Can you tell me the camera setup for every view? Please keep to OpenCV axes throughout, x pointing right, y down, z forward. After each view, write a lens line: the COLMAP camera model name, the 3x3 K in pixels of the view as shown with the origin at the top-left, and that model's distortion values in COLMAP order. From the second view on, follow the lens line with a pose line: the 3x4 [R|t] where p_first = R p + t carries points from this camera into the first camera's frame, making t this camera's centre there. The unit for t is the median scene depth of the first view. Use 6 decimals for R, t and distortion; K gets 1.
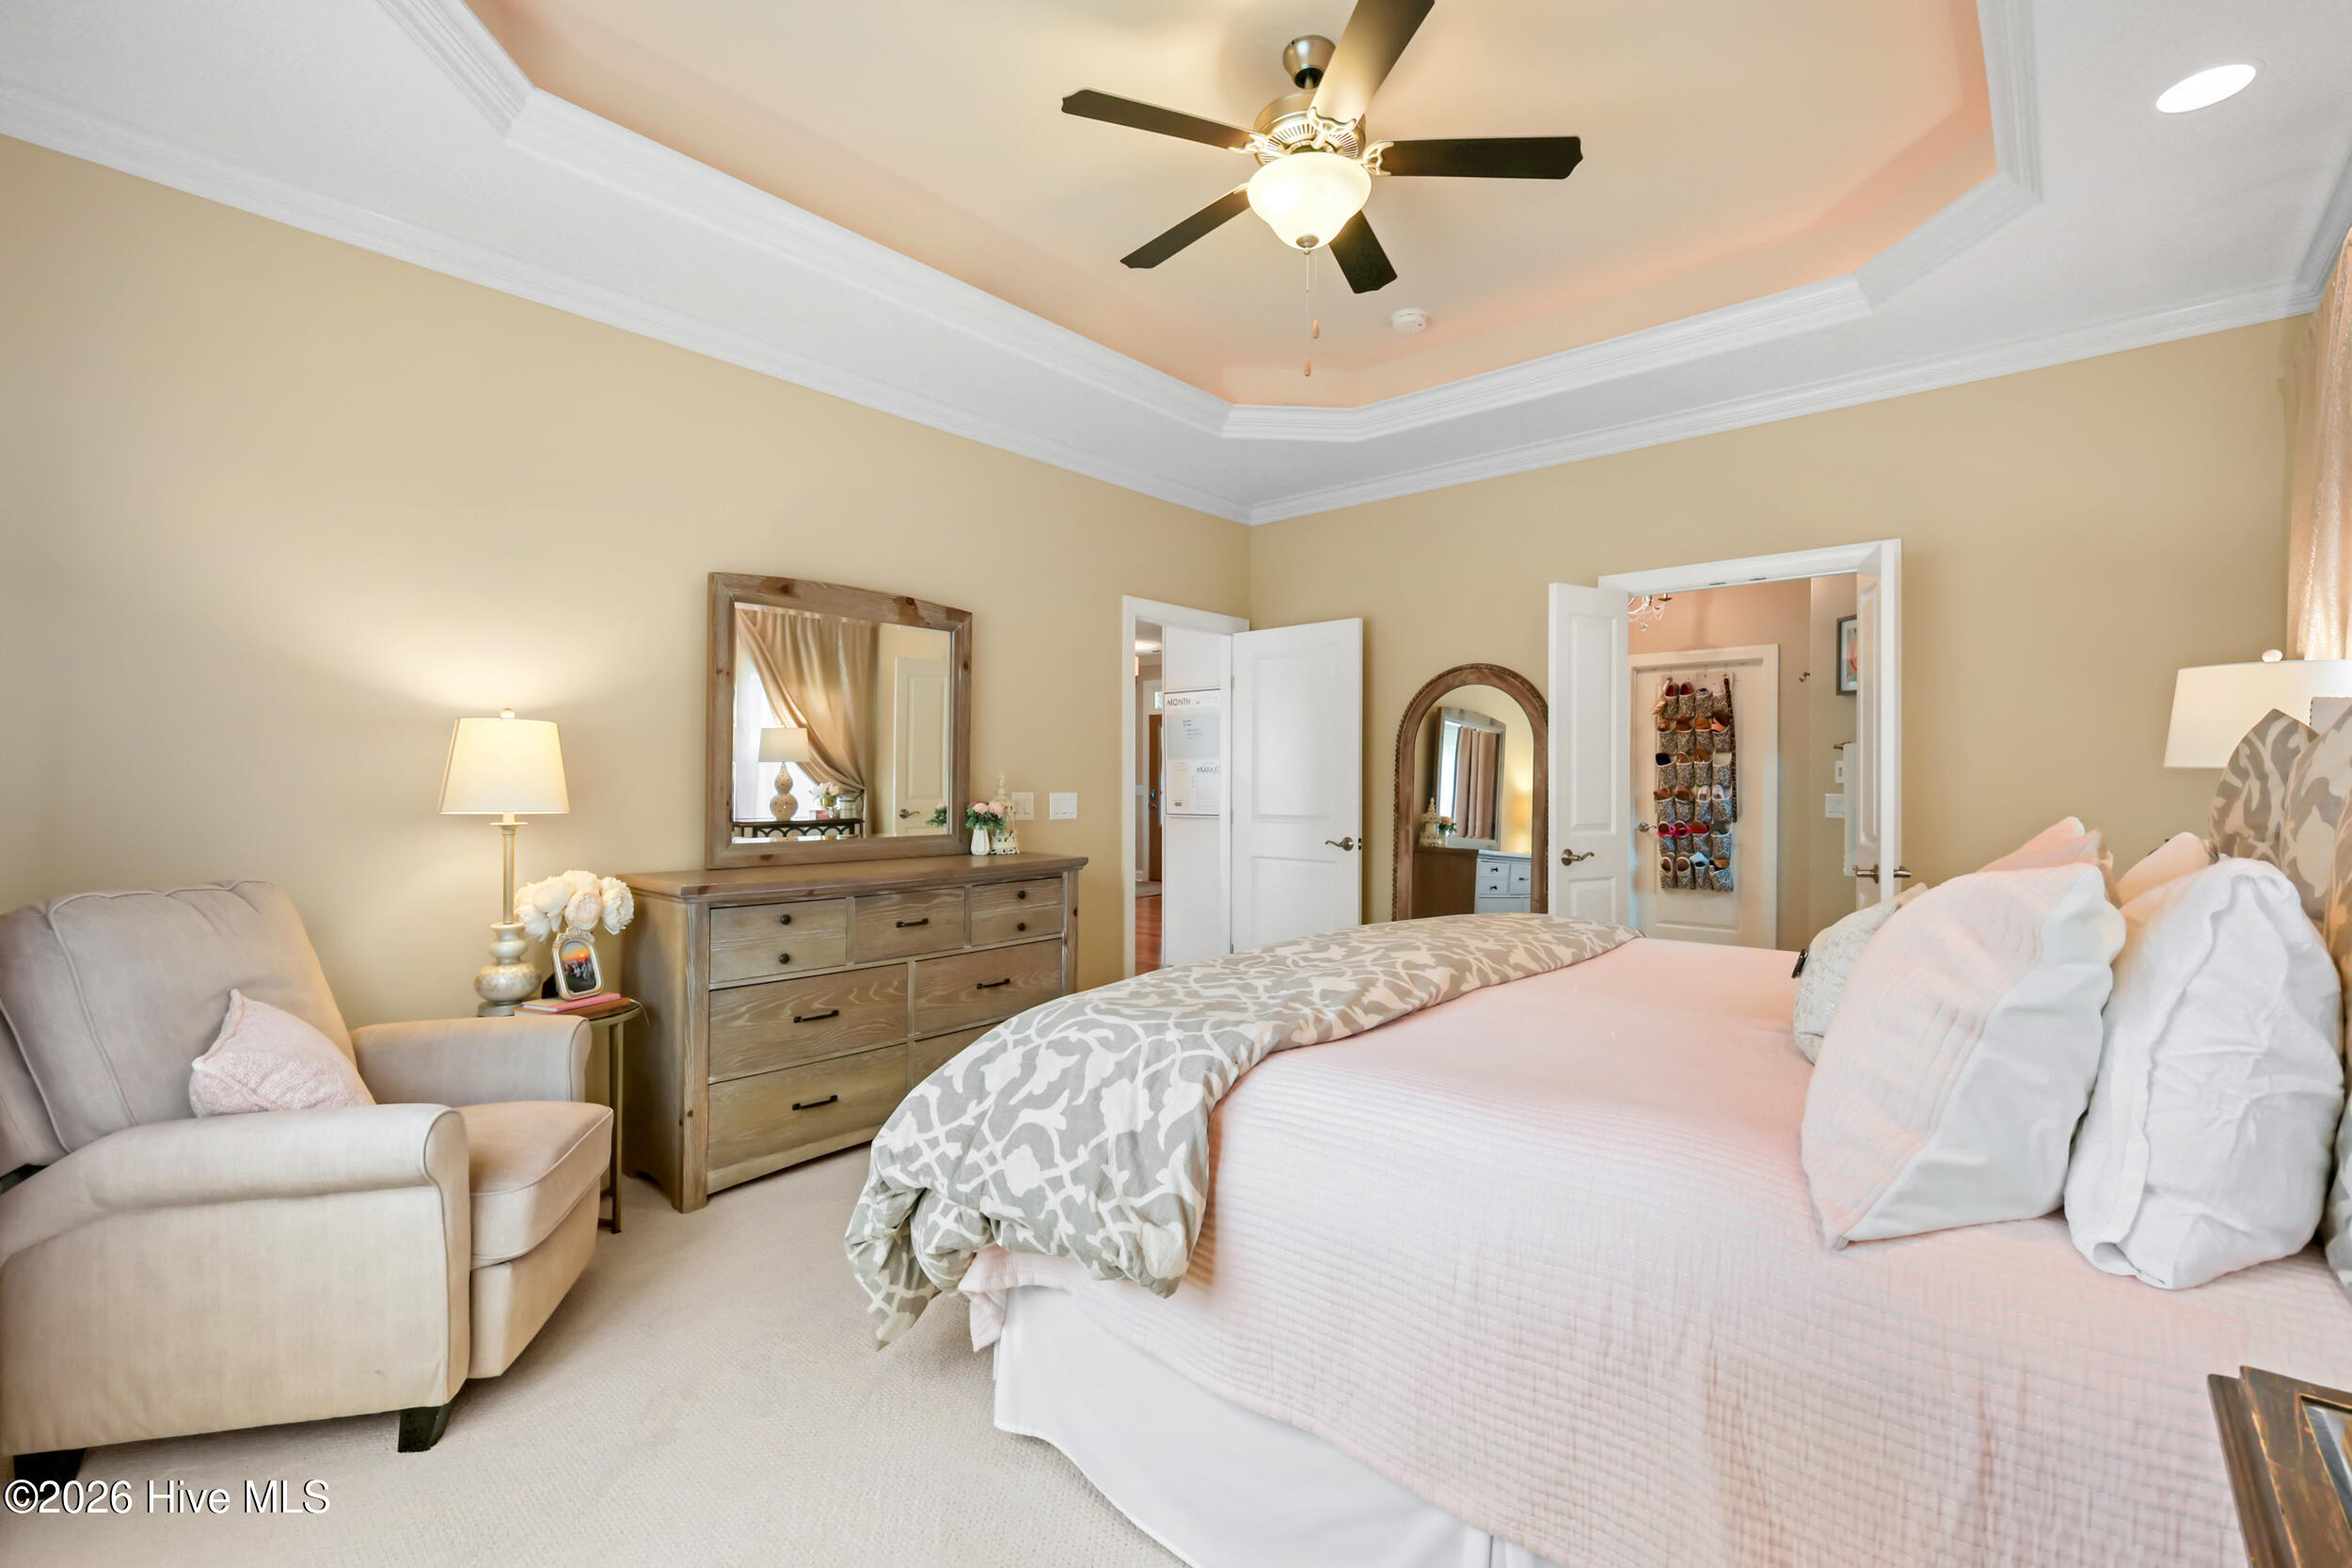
lens RADIAL K [[1006.9, 0, 1166.9], [0, 1006.9, 785.2], [0, 0, 1]] dist [0.001428, 0.000217]
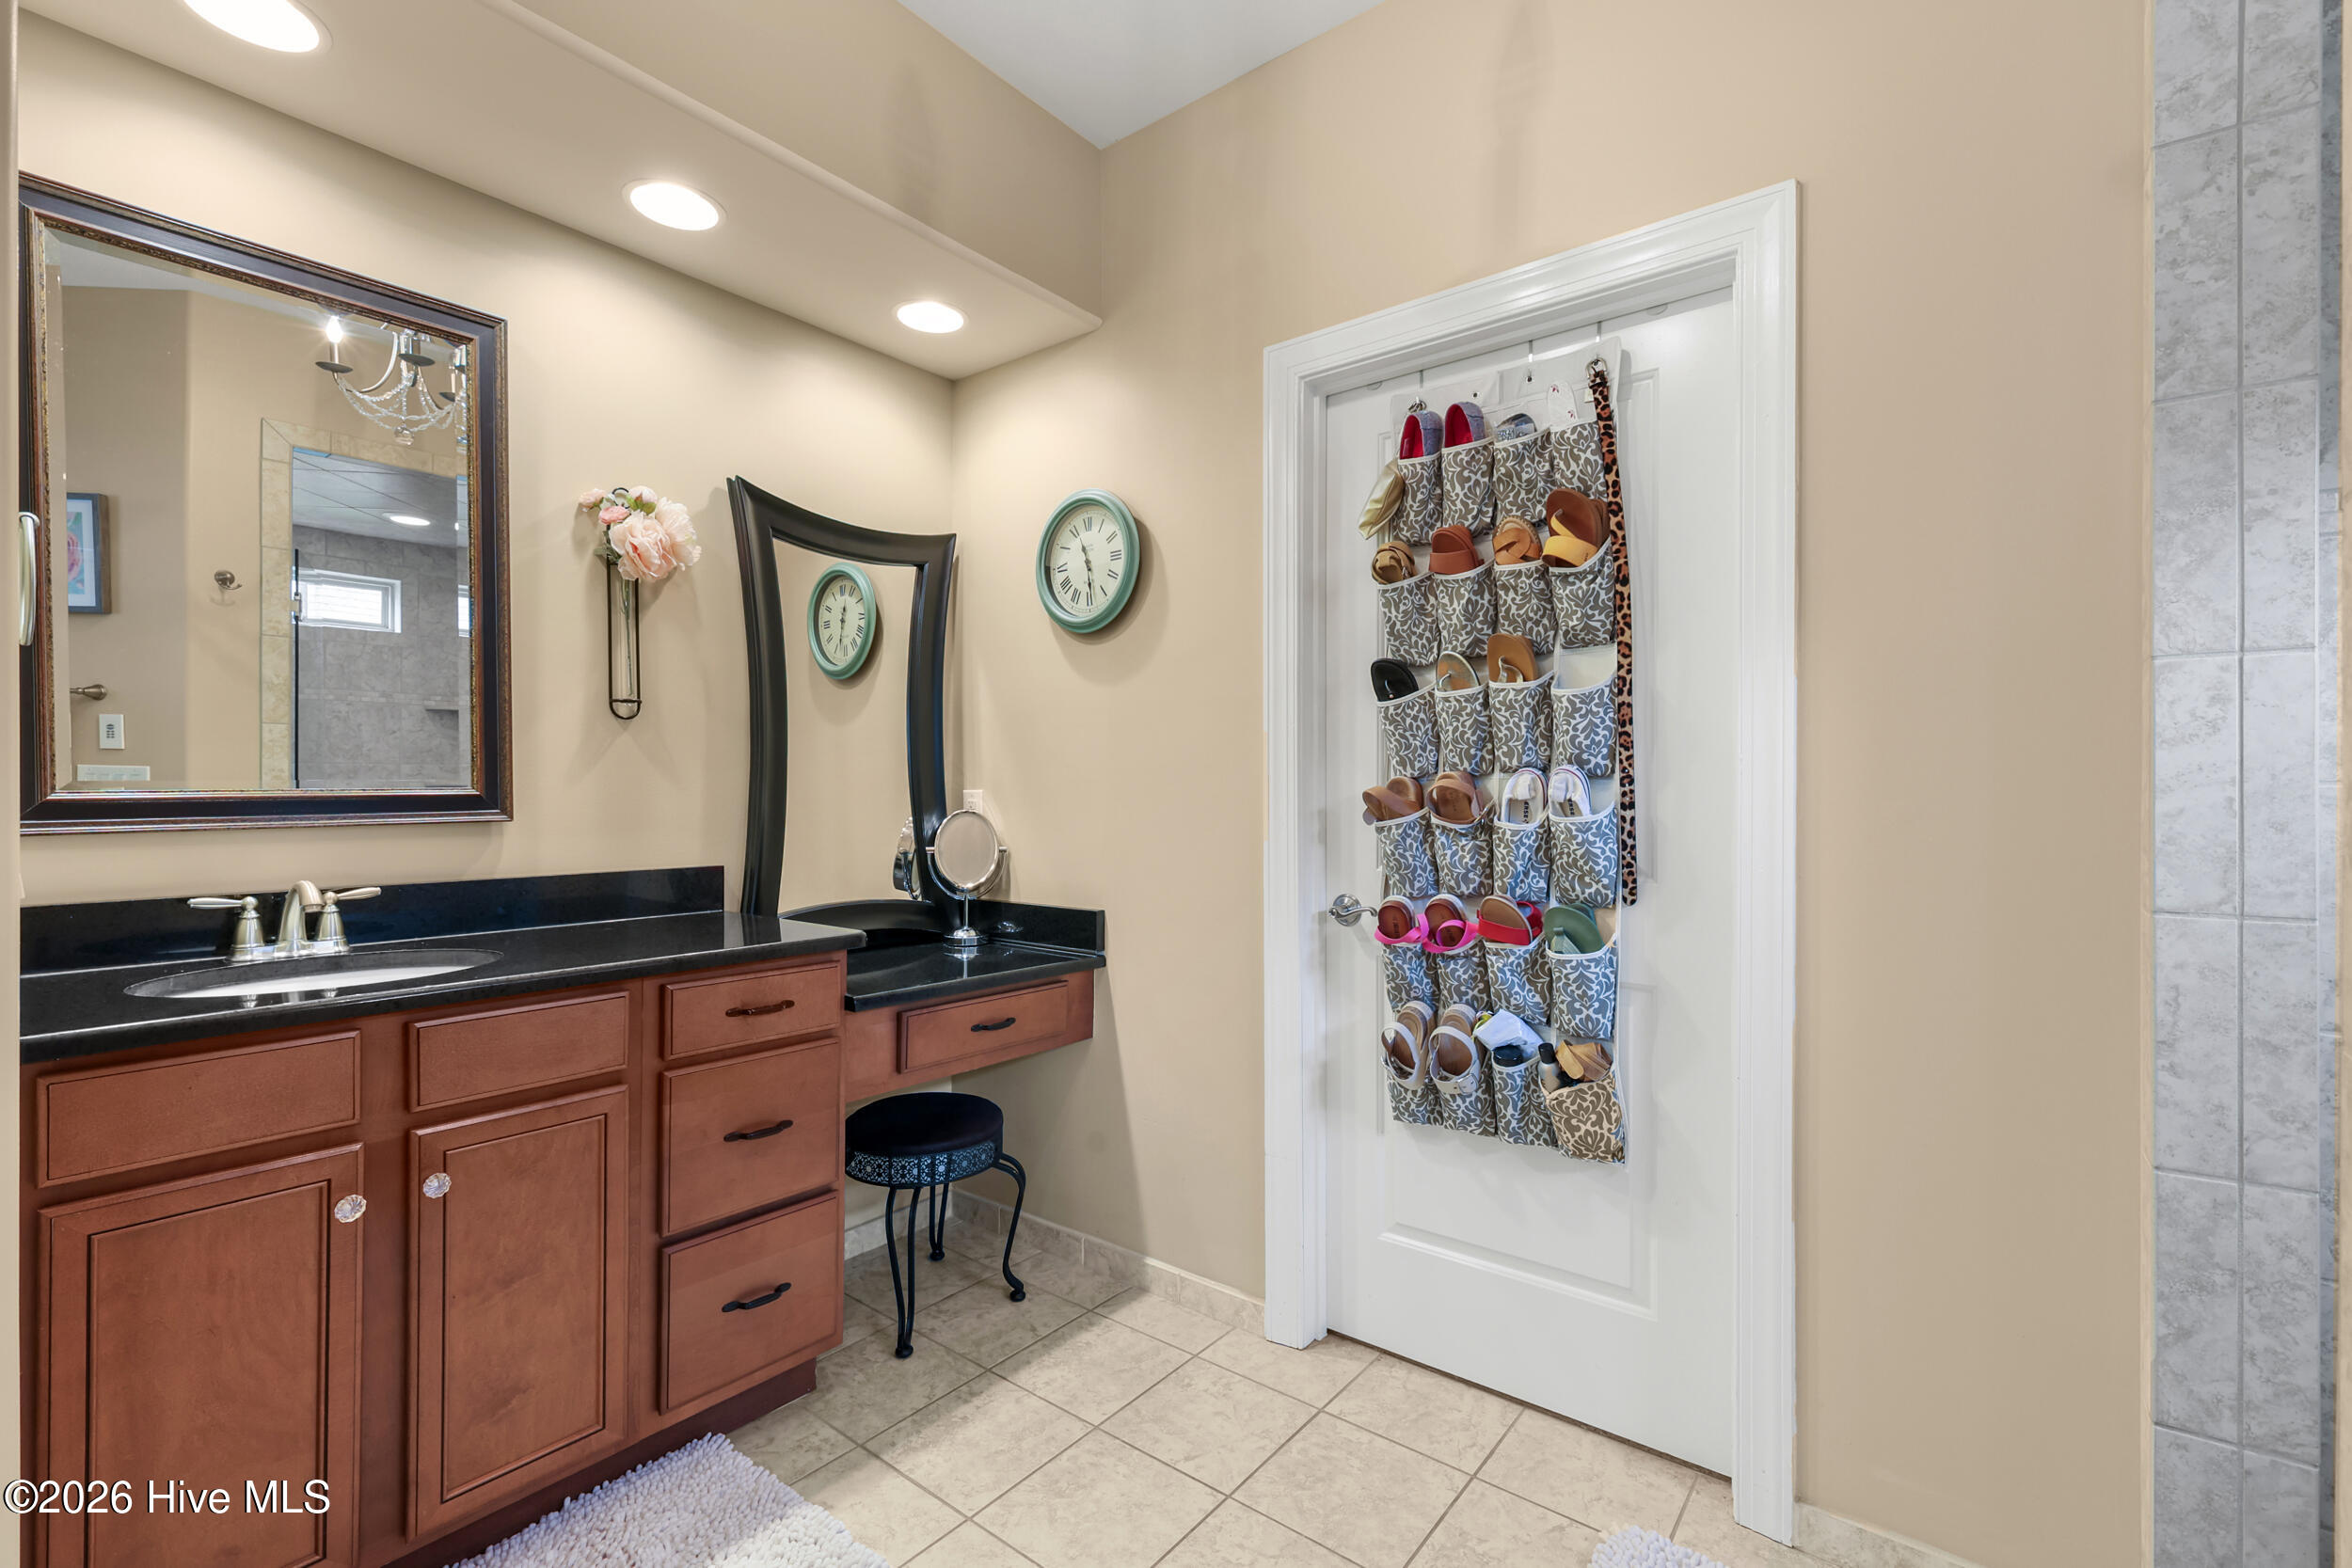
lens RADIAL K [[1006.9, 0, 1181.9], [0, 1006.9, 790.8], [0, 0, 1]] dist [0.001428, 0.000217]
pose [[0.995863, -0.001987, 0.090840, 0.413770], [0.002184, 0.999995, -0.002070, 0.006791], [-0.090836, 0.002260, 0.995863, 0.731629]]
